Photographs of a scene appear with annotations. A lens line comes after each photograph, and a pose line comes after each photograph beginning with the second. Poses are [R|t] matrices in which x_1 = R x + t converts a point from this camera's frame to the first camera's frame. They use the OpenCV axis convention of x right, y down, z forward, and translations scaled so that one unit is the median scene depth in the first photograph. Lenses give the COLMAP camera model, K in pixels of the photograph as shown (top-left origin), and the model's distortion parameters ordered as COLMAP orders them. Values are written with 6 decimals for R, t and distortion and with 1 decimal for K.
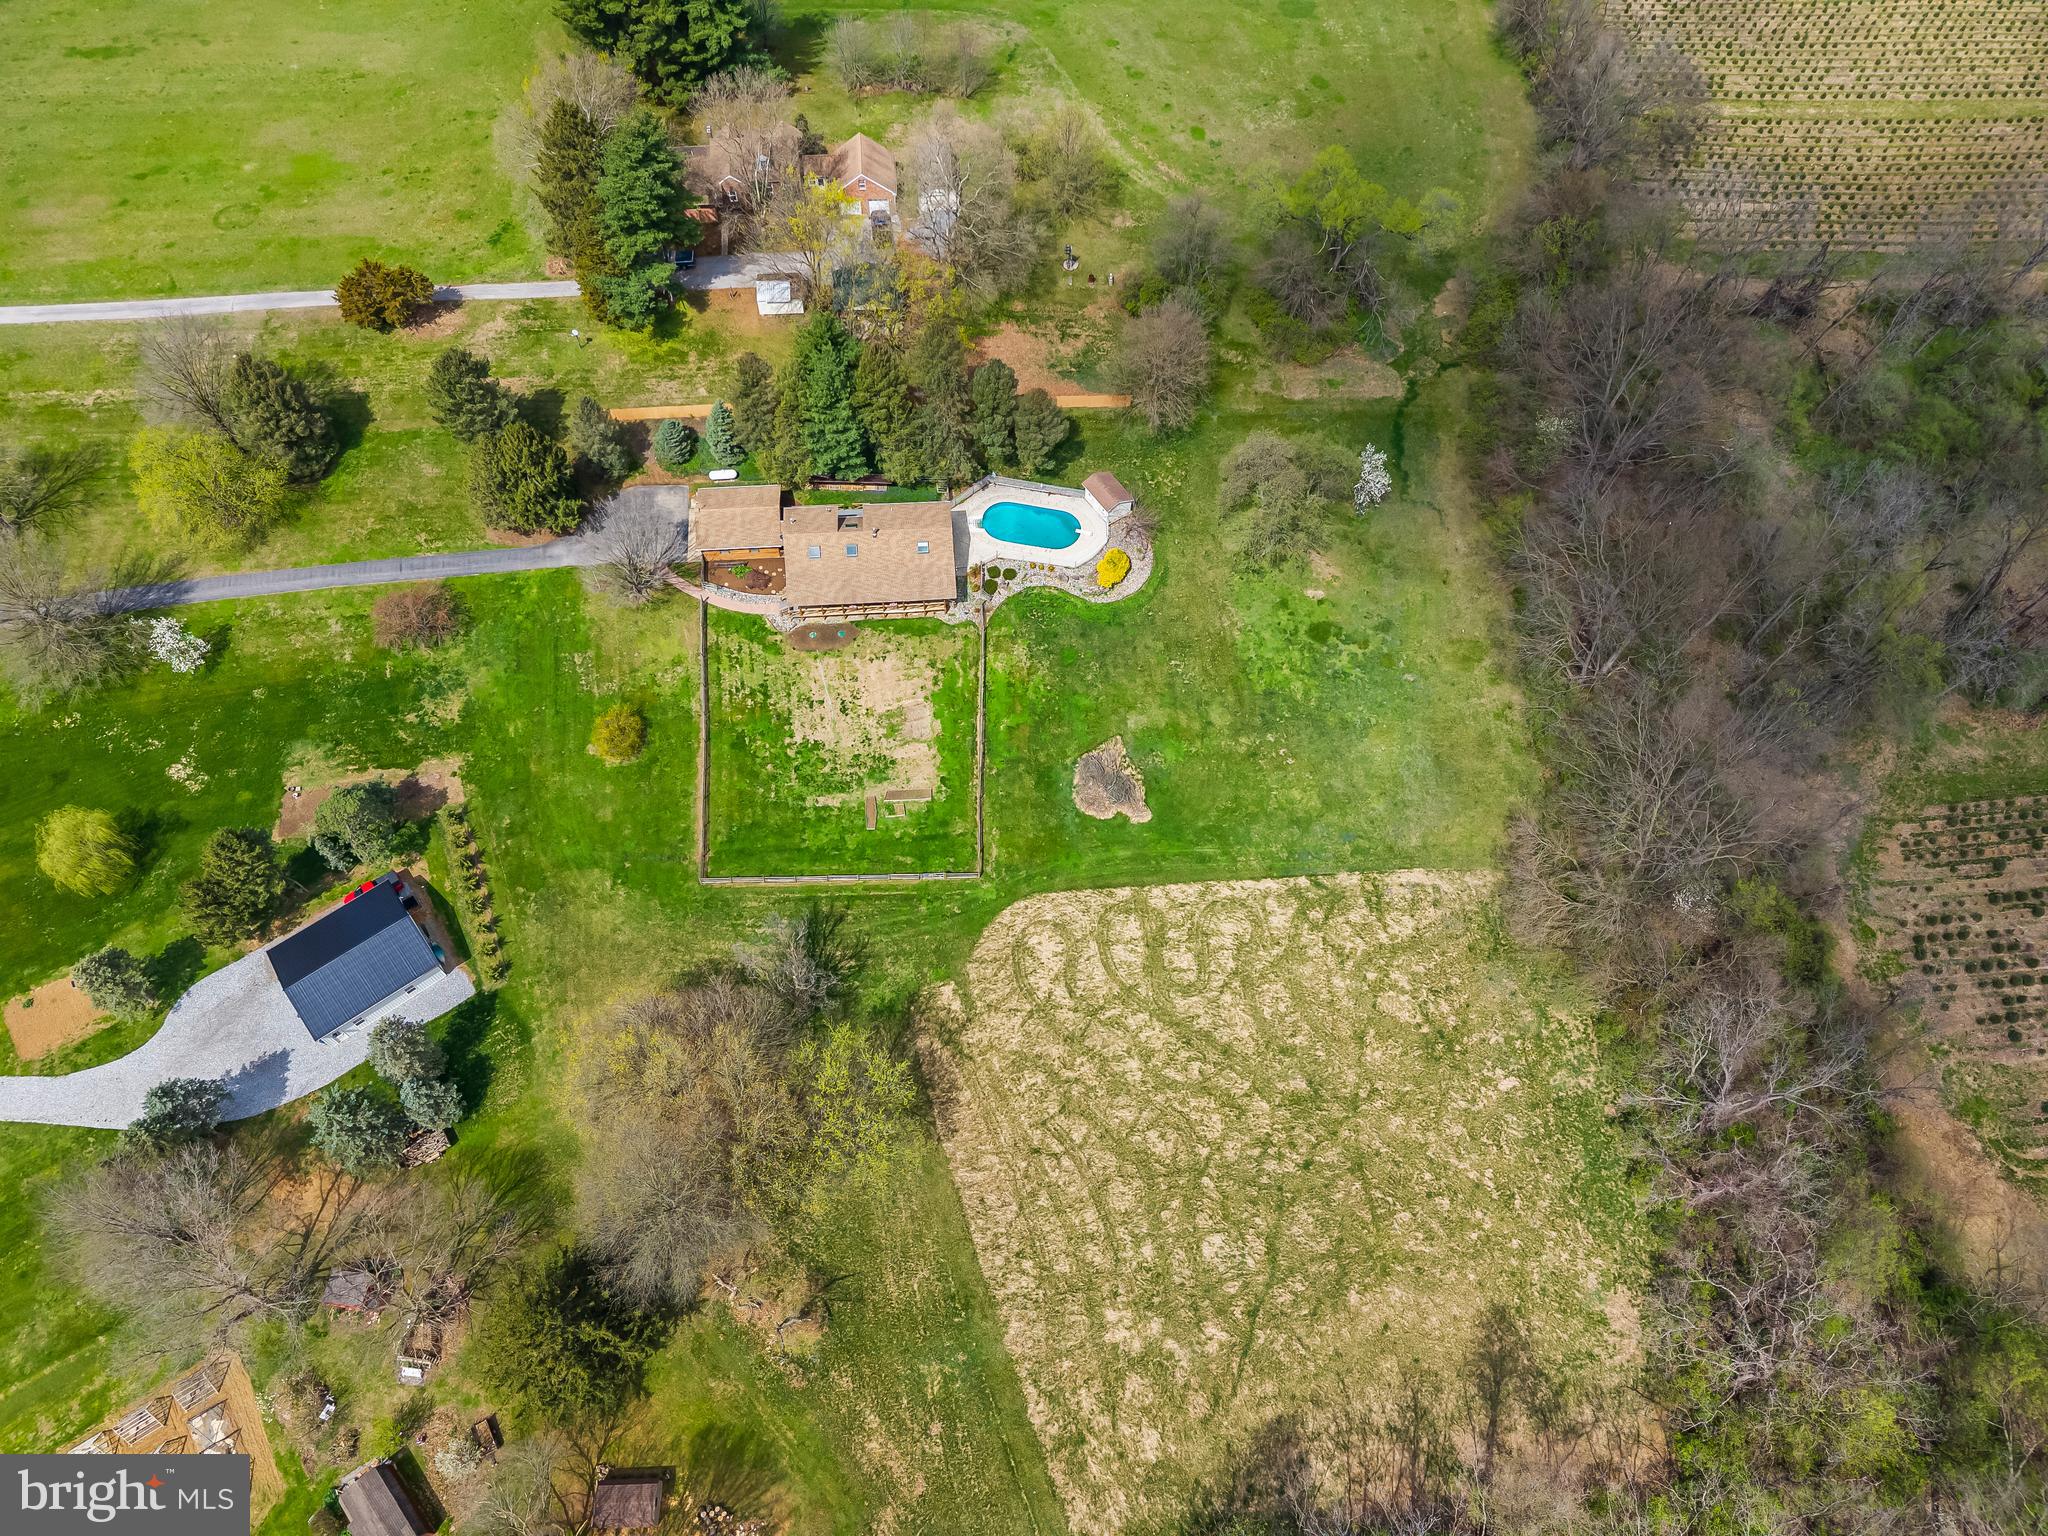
lens RADIAL K [[1444.8, 0, 1042.1], [0, 1444.8, 776.8], [0, 0, 1]] dist [0.131443, -0.228677]
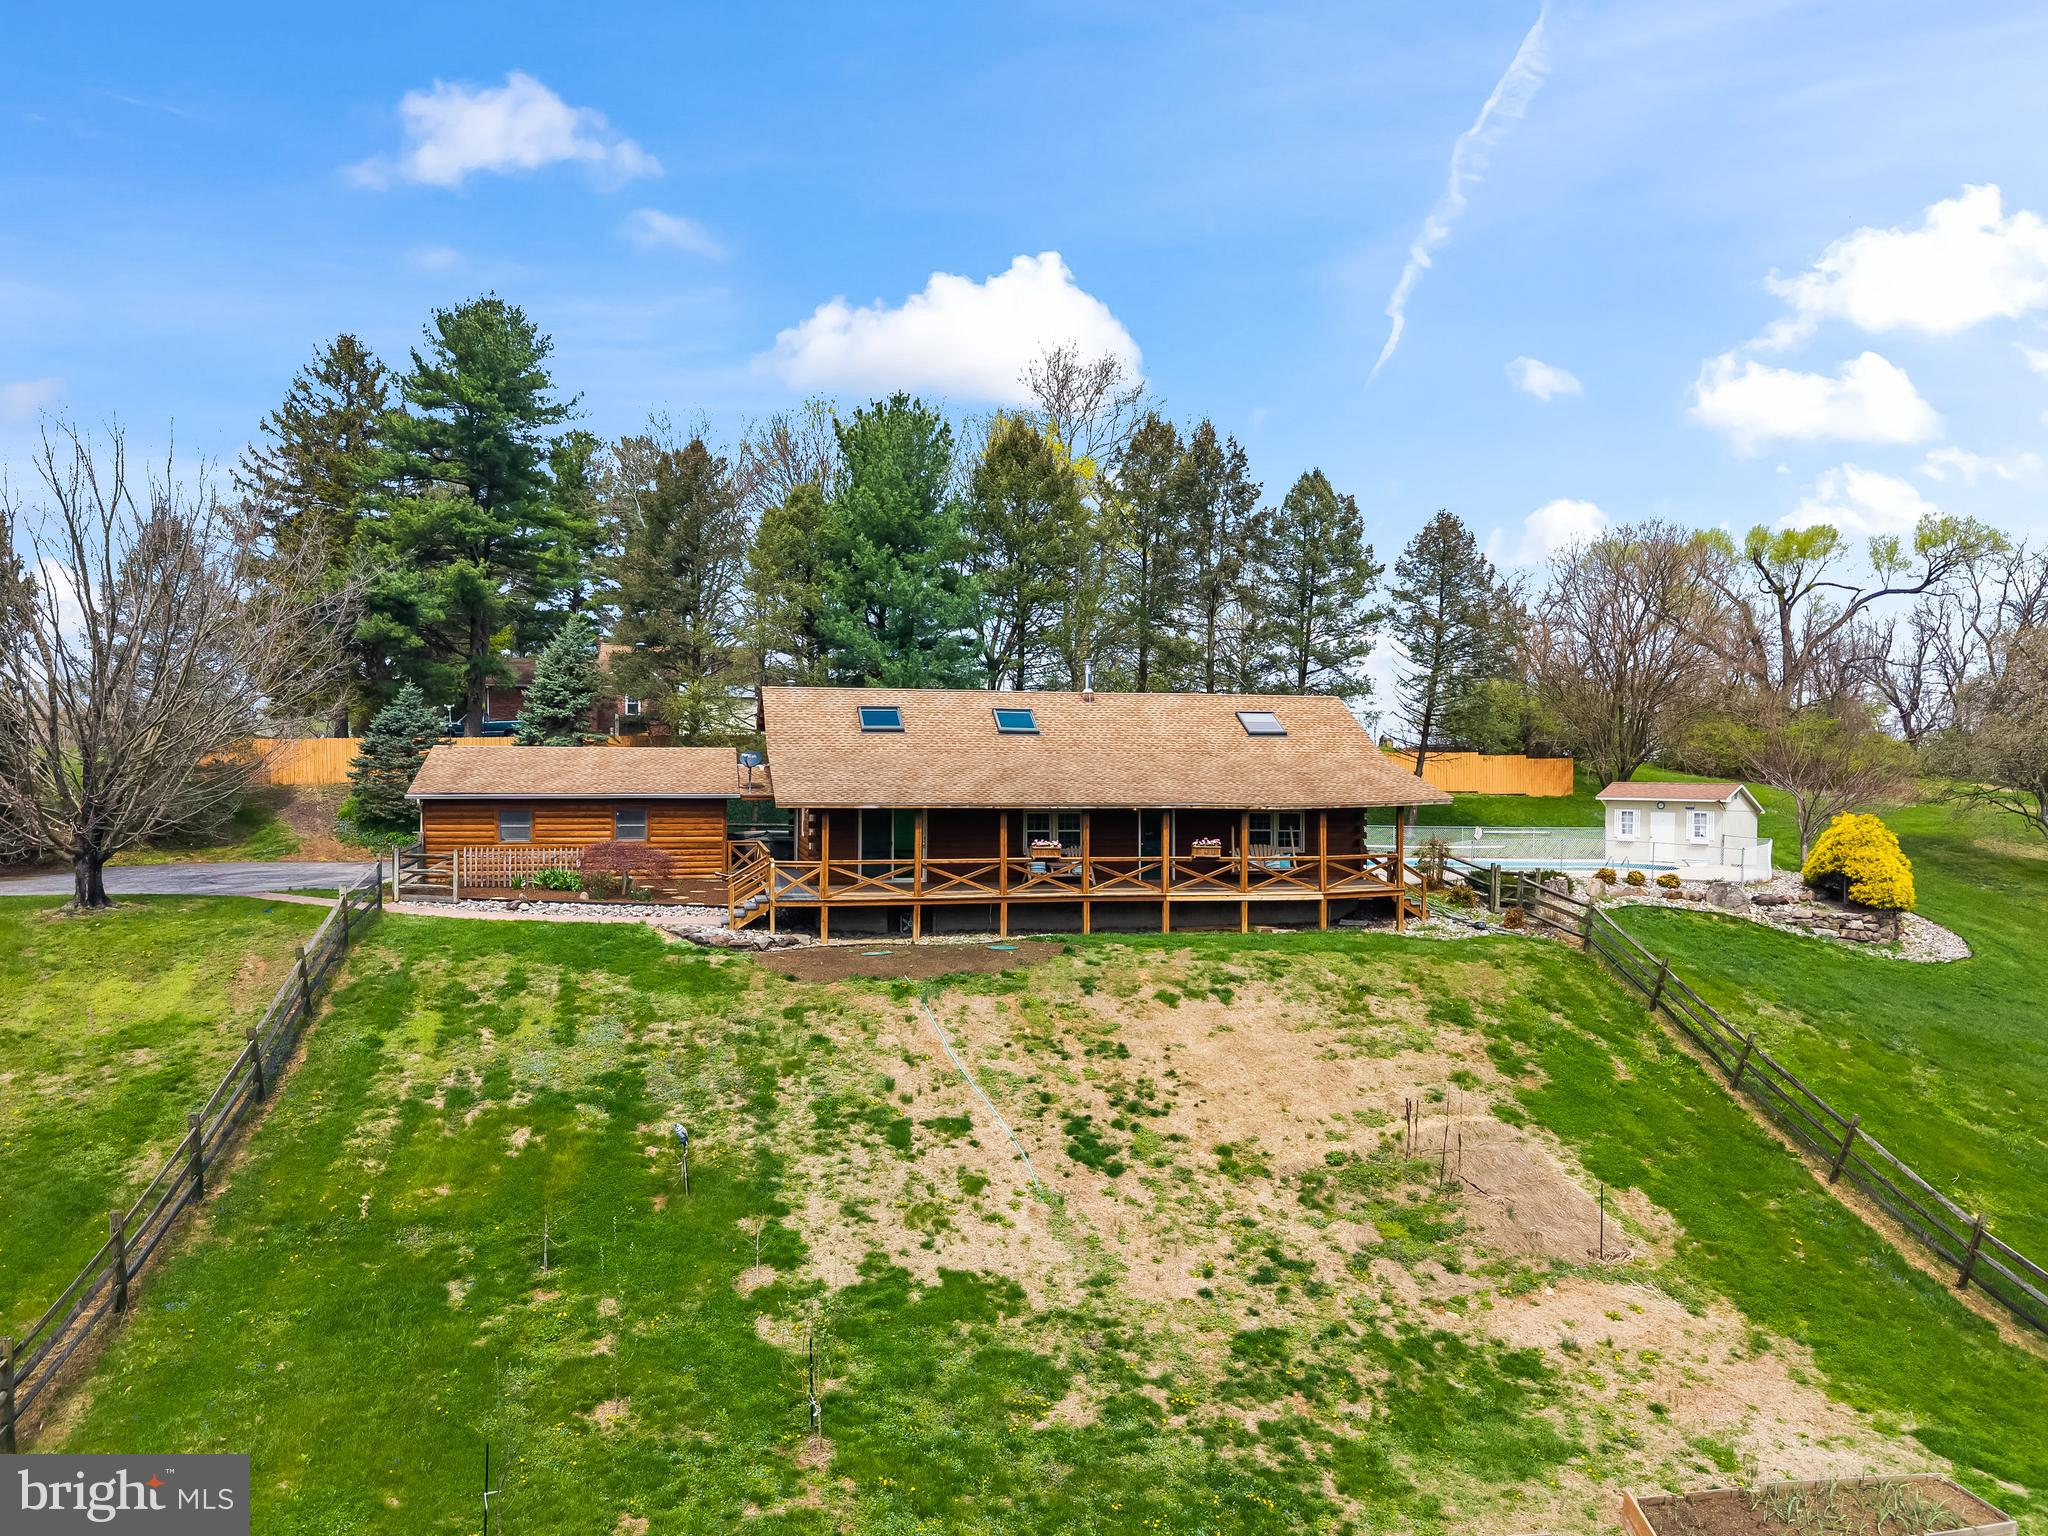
lens RADIAL K [[1391.9, 0, 1019.0], [0, 1391.9, 731.7], [0, 0, 1]] dist [0.077709, -0.128264]
pose [[0.989169, -0.021540, 0.145193, -0.168774], [0.138707, 0.460744, -0.876627, 0.072902], [-0.048015, 0.887272, 0.458741, 0.887763]]
